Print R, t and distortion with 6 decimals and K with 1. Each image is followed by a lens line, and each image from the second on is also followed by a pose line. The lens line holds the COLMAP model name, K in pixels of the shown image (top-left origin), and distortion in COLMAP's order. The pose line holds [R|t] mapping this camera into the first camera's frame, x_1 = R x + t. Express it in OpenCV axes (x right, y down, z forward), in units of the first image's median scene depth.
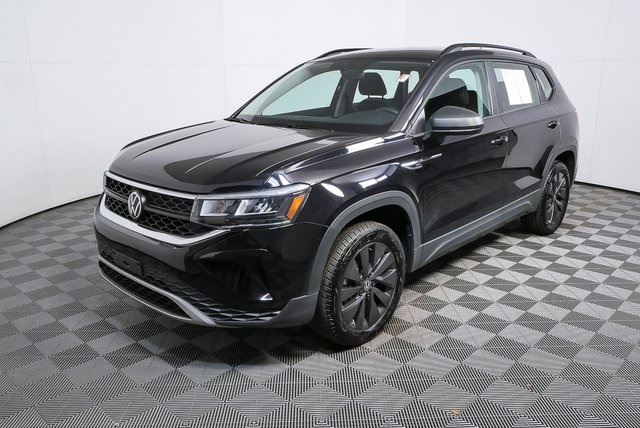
lens RADIAL K [[530.2, 0, 320.0], [0, 530.2, 214.0], [0, 0, 1]] dist [-0.015833, -0.010006]
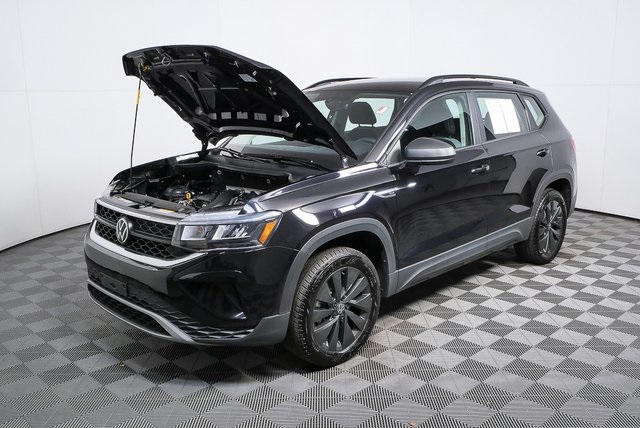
lens RADIAL K [[593.3, 0, 319.5], [0, 593.3, 206.6], [0, 0, 1]] dist [-0.007046, 0.003172]
pose [[0.999522, 0.001467, -0.030887, 0.080426], [-0.003564, 0.997682, -0.067954, 0.013990], [0.030715, 0.068031, 0.997210, -0.177178]]
